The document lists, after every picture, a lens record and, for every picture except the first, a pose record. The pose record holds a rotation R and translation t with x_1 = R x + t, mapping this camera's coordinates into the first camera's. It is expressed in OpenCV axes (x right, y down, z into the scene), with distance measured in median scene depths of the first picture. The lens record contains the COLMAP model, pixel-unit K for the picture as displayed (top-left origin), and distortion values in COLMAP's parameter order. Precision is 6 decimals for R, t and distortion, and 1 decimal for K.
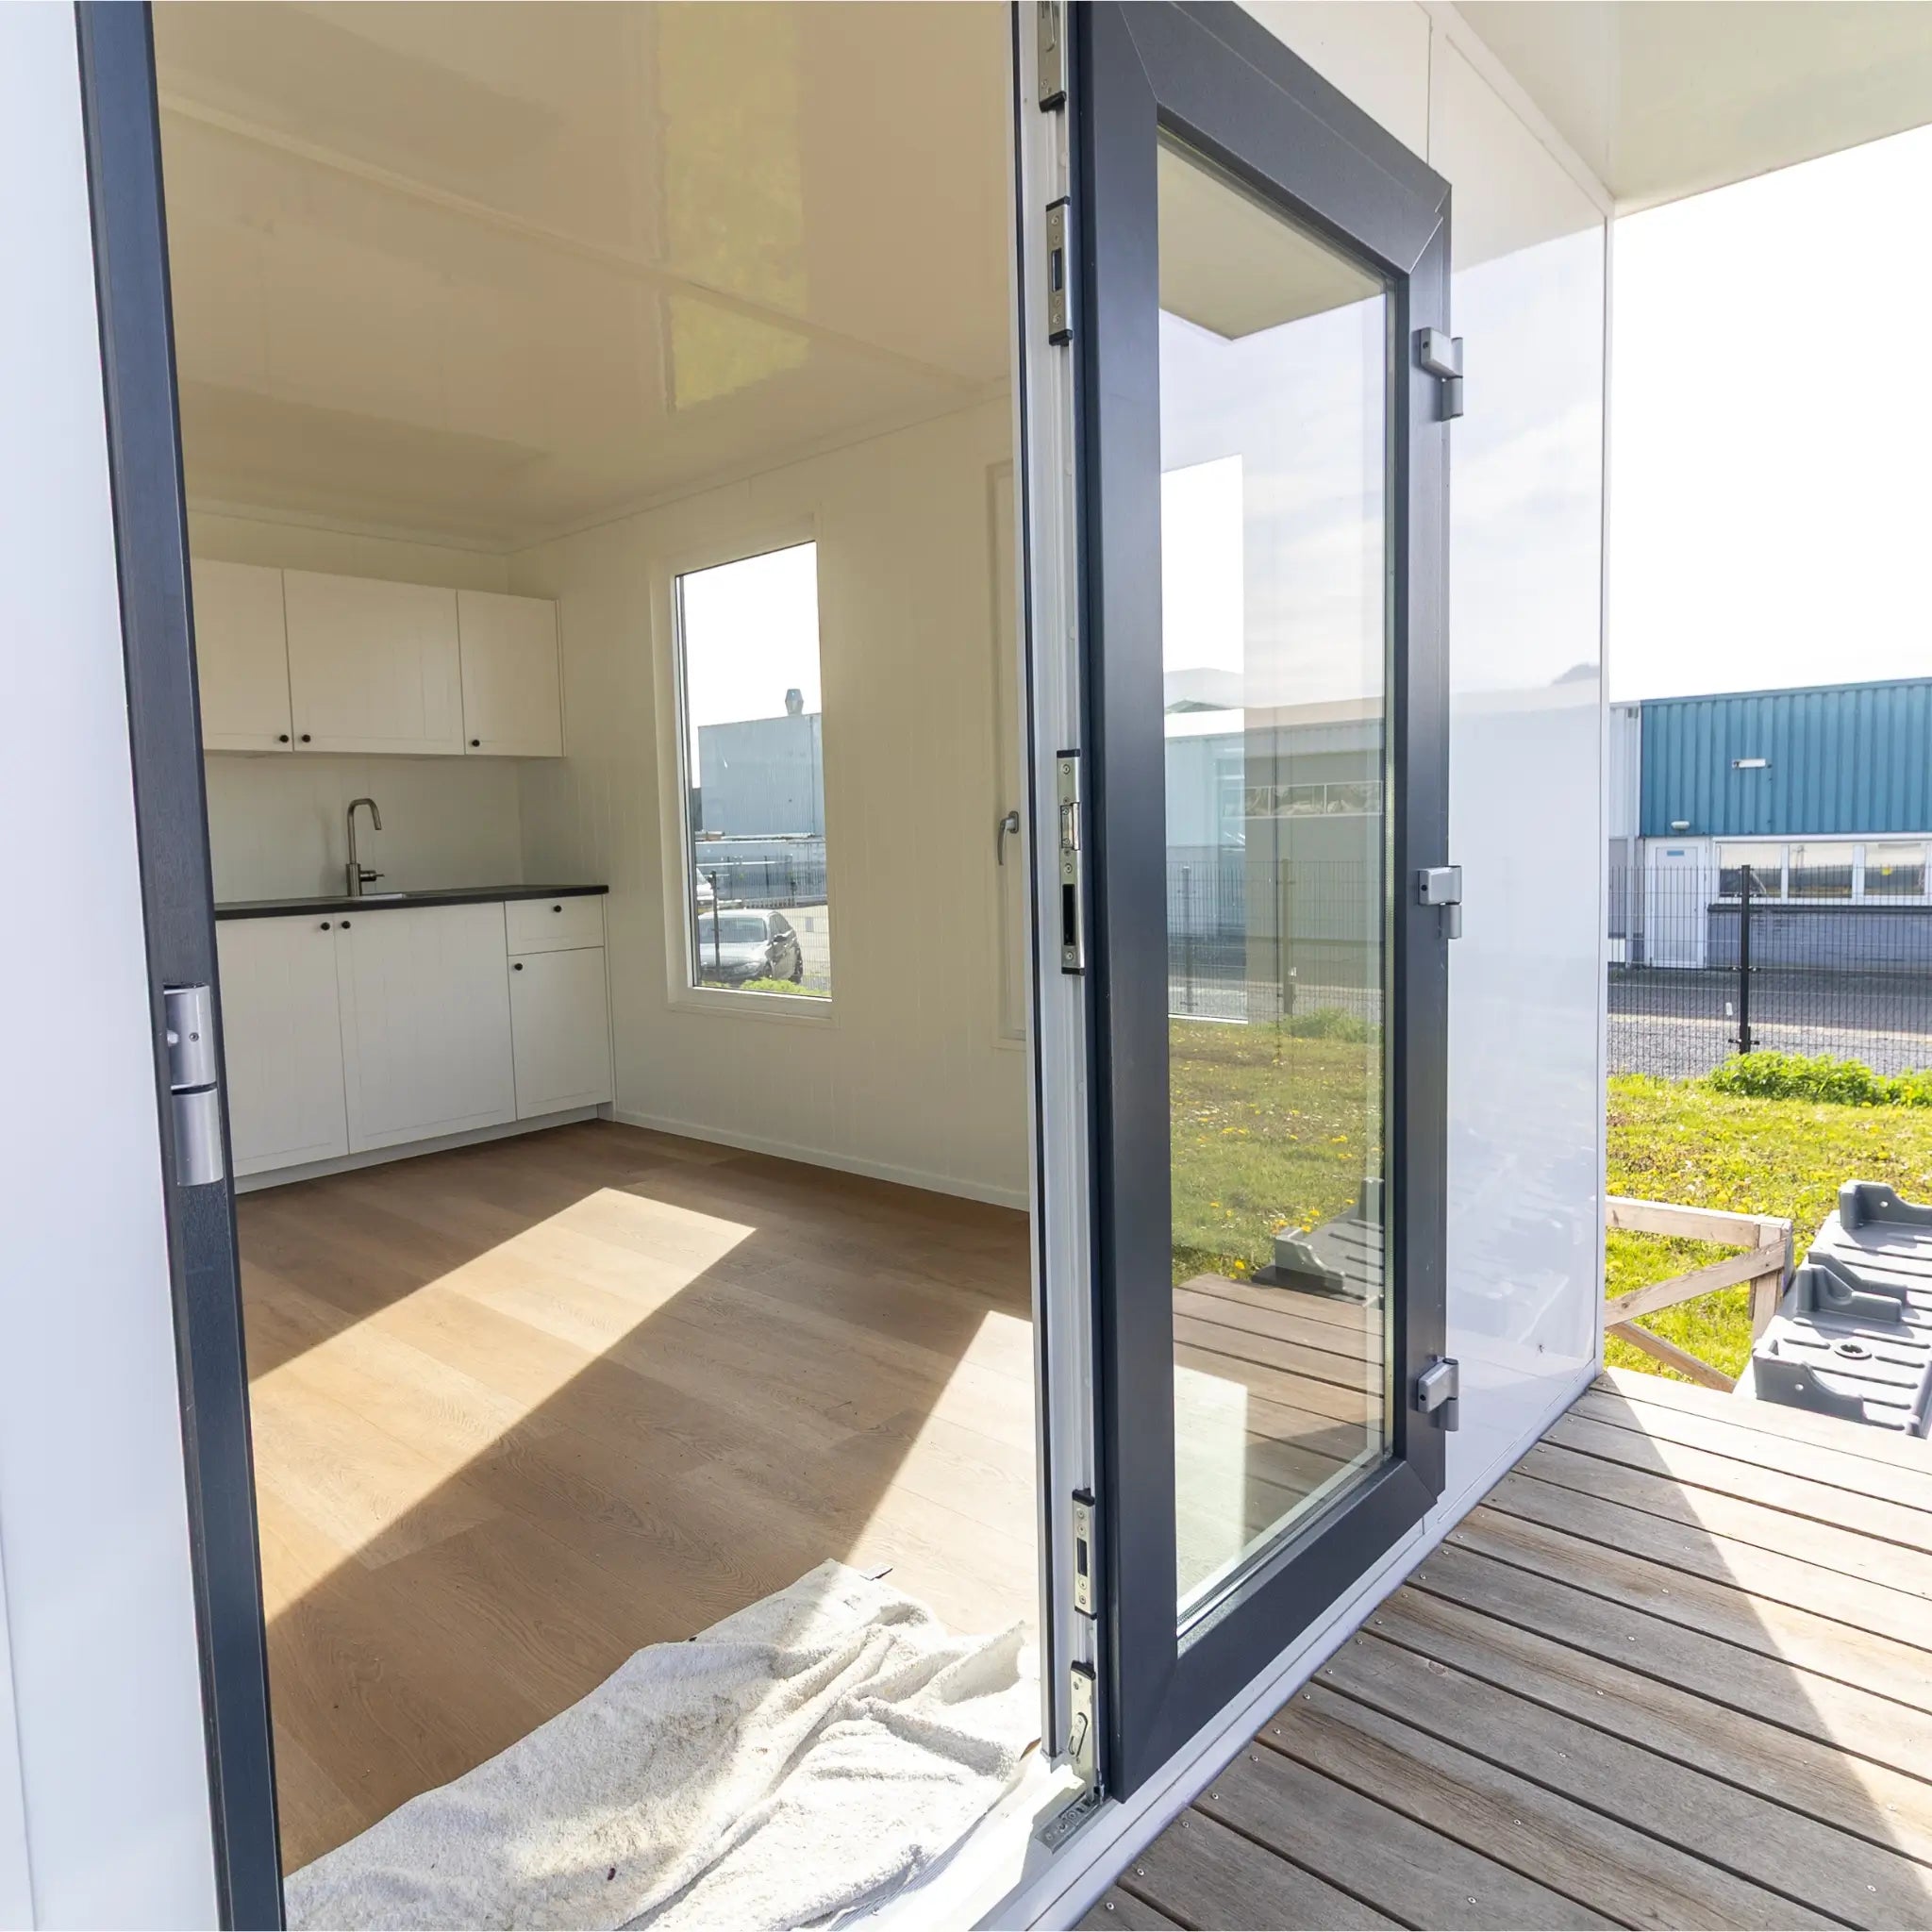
lens RADIAL K [[1321.2, 0, 965.7], [0, 1321.2, 927.4], [0, 0, 1]] dist [-0.000053, 0.001136]
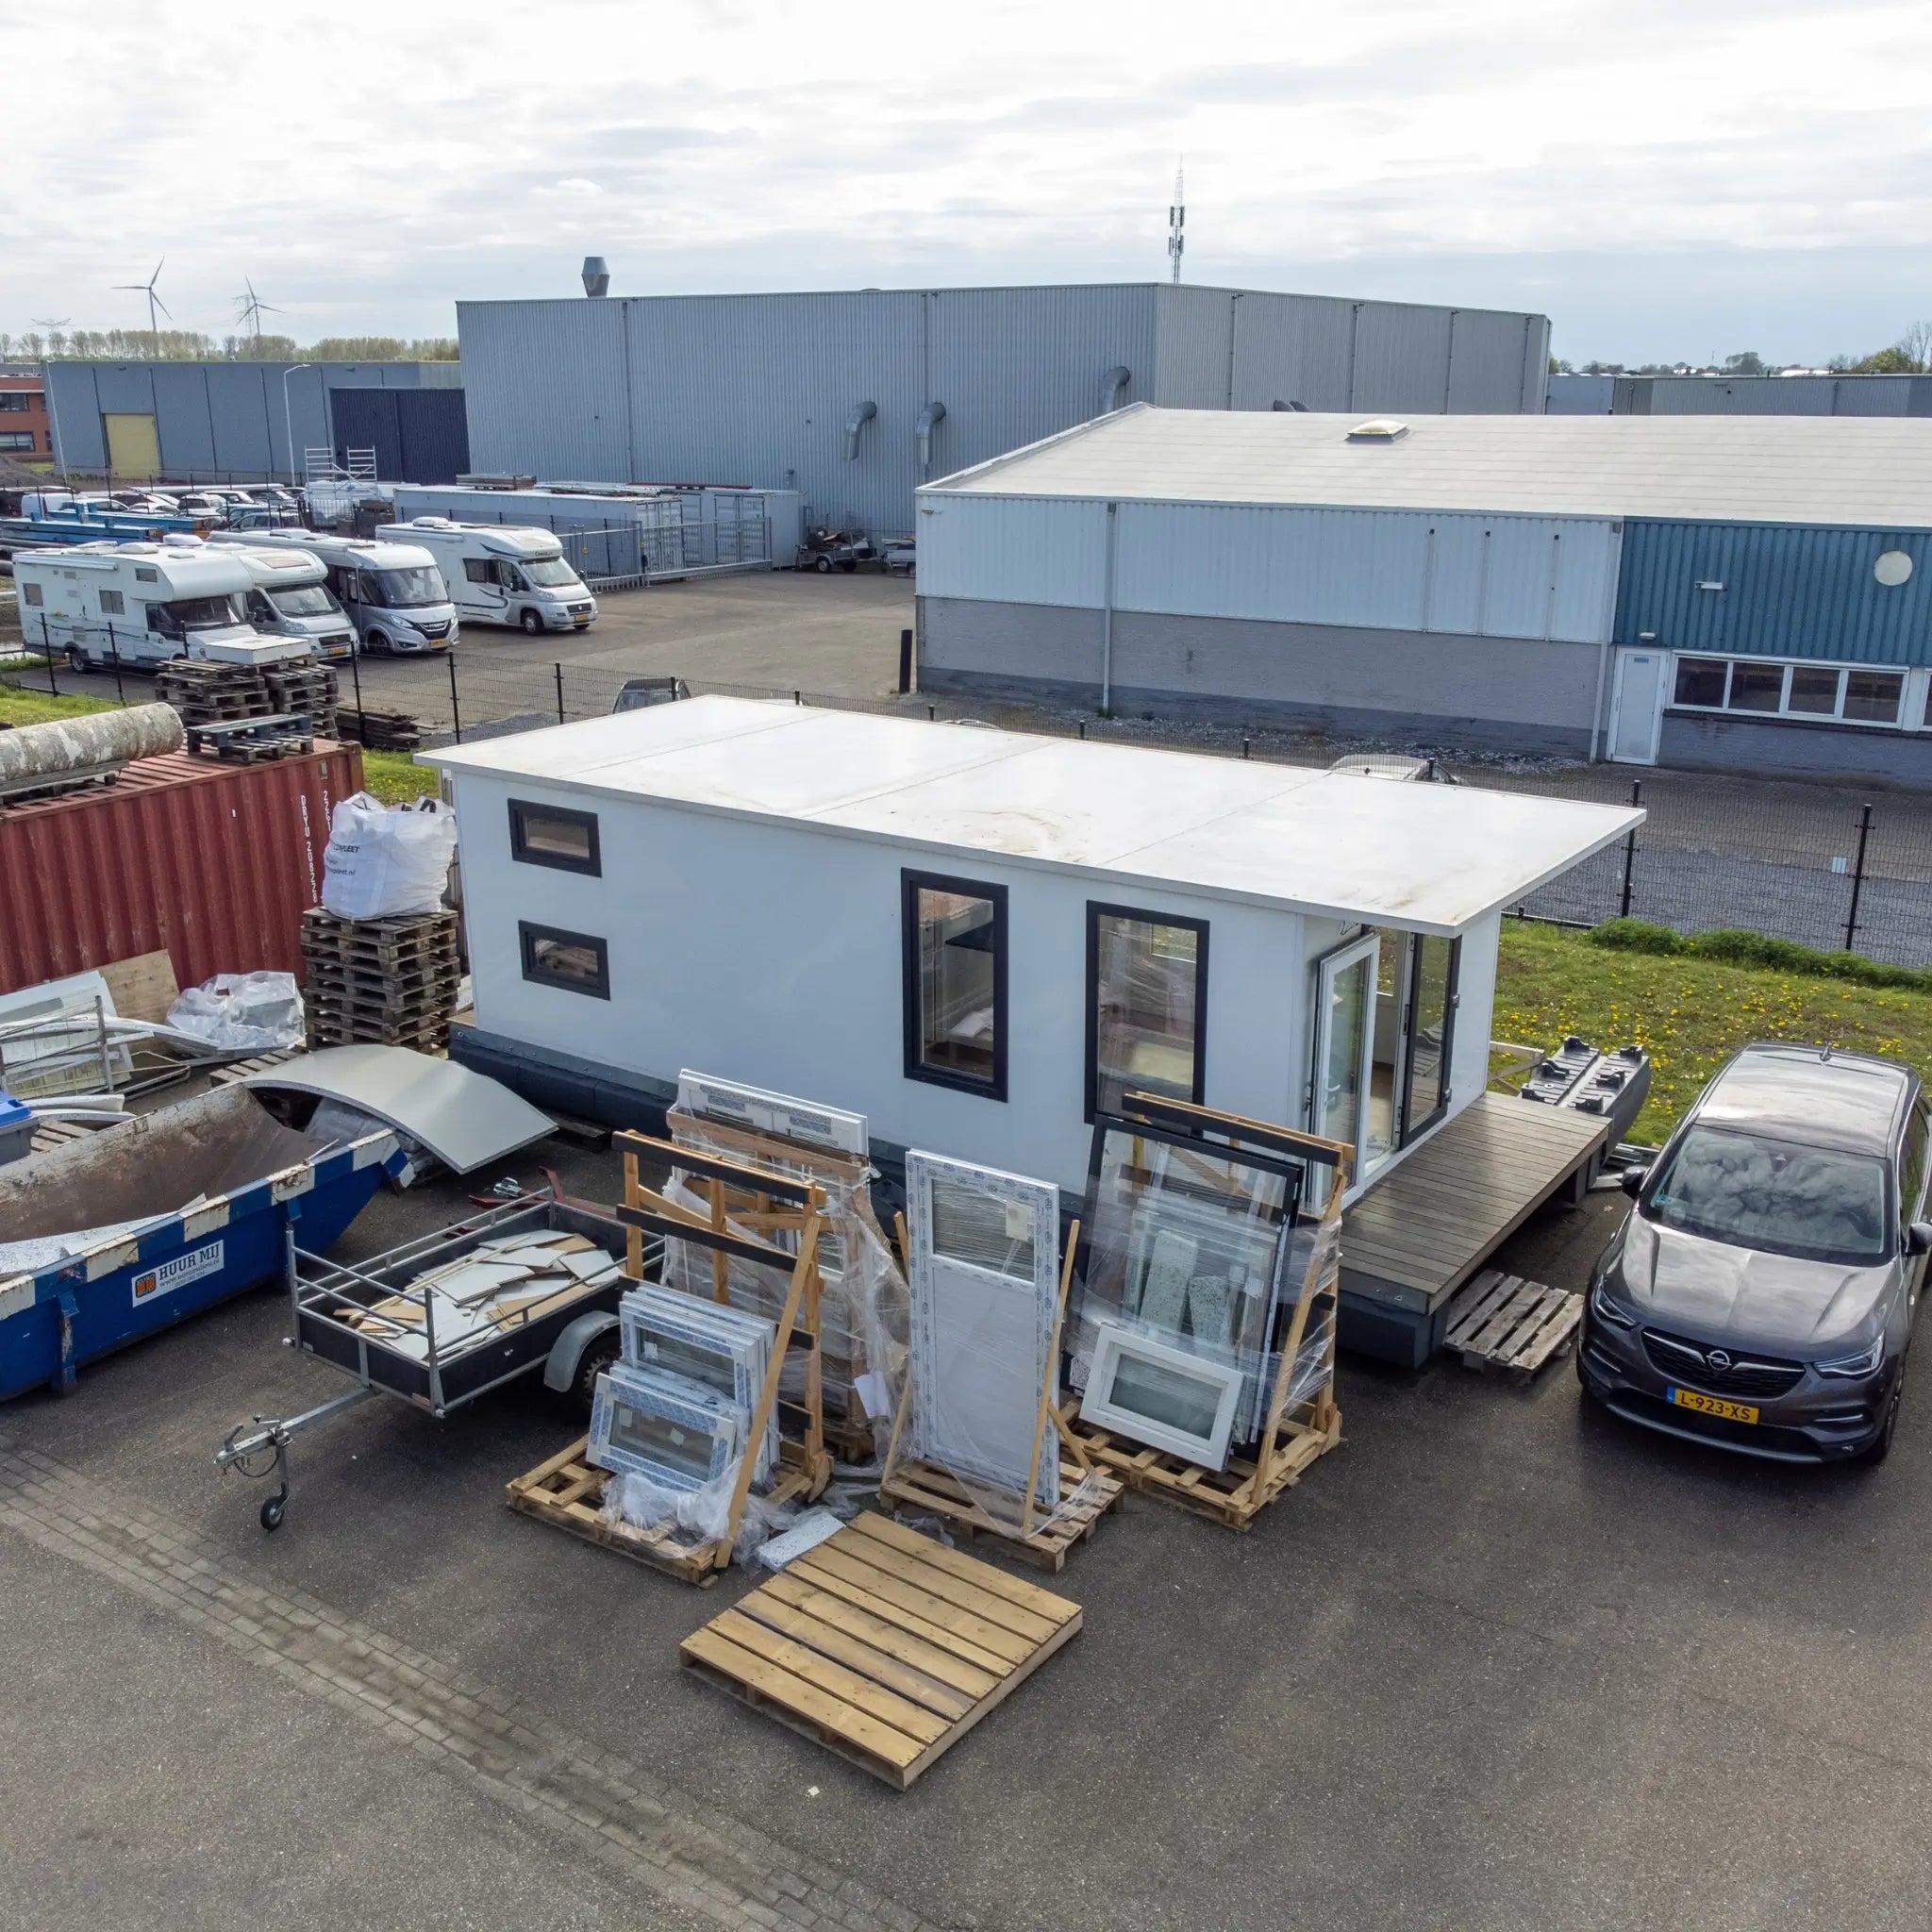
lens RADIAL K [[1915.1, 0, 962.1], [0, 1915.1, 937.7], [0, 0, 1]] dist [0.067595, -0.188586]
pose [[0.992650, -0.009465, 0.120646, -1.053361], [-0.016812, 0.976484, 0.214933, -0.793619], [-0.119844, -0.215381, 0.969148, -2.569694]]
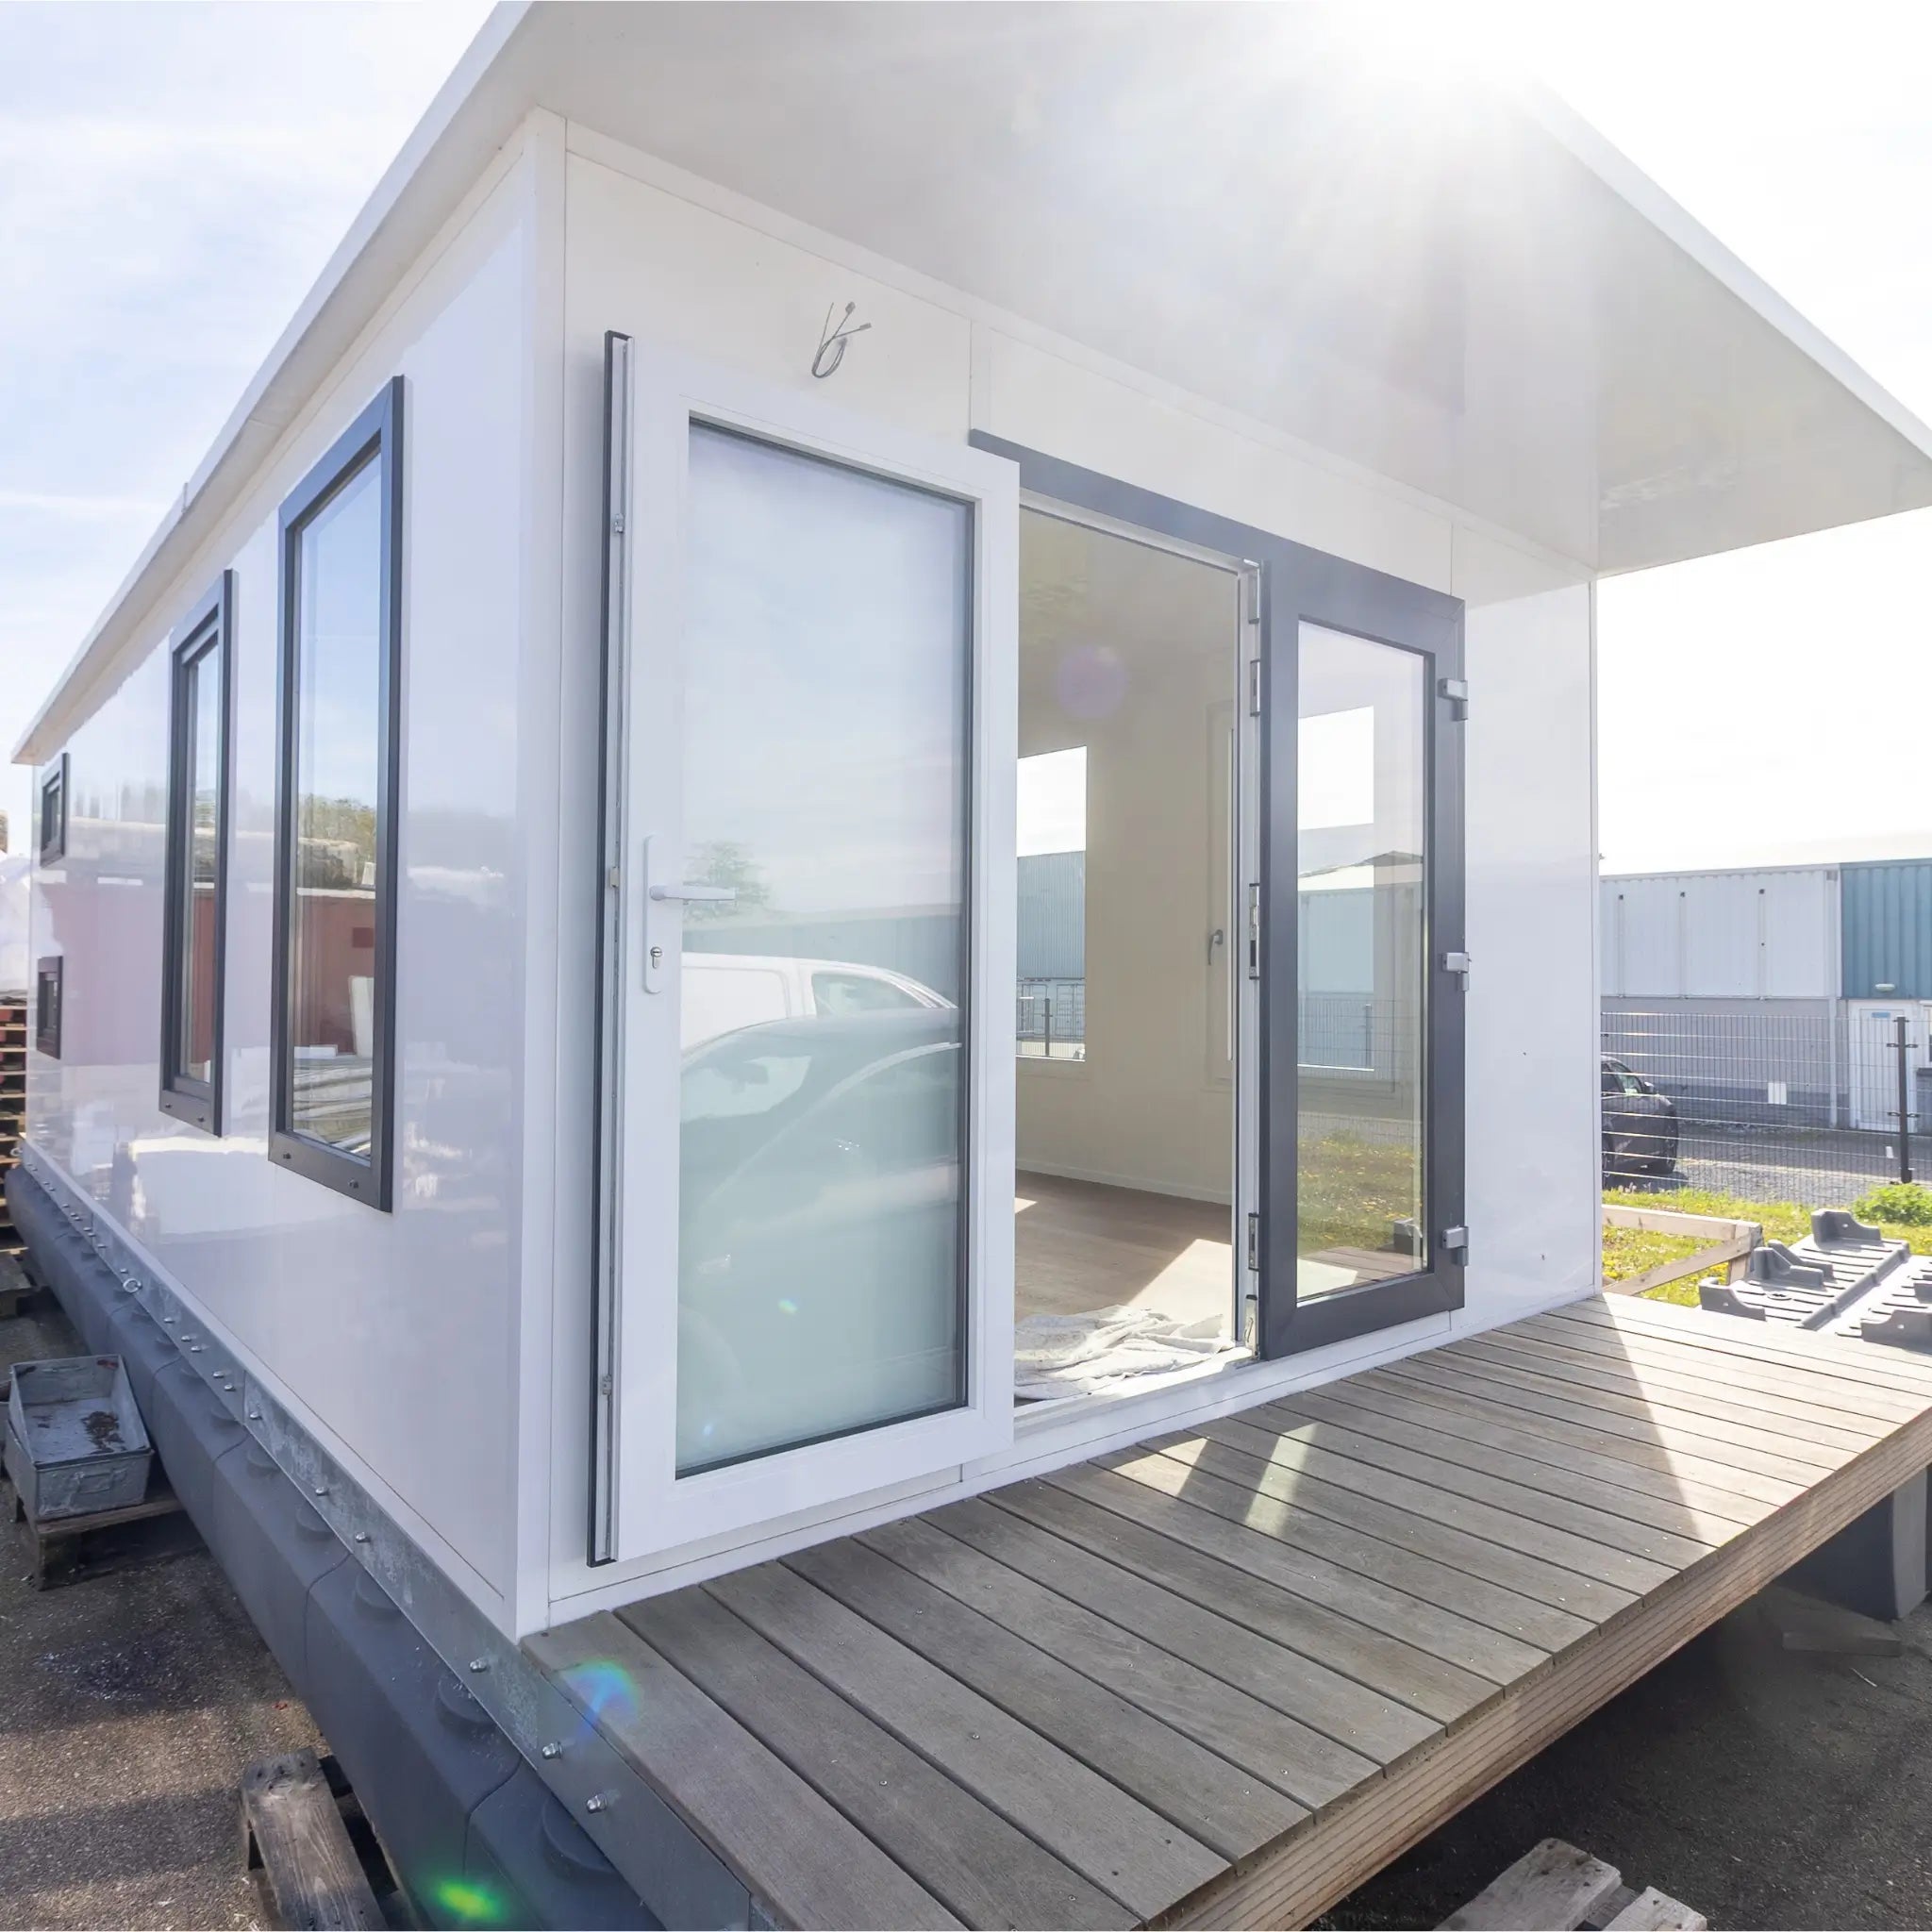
lens RADIAL K [[1321.2, 0, 965.7], [0, 1321.2, 927.4], [0, 0, 1]] dist [-0.000053, 0.001136]
pose [[0.989182, 0.030510, -0.143489, -0.027309], [-0.045741, 0.993516, -0.104083, 0.064246], [0.139383, 0.109520, 0.984163, -0.415632]]
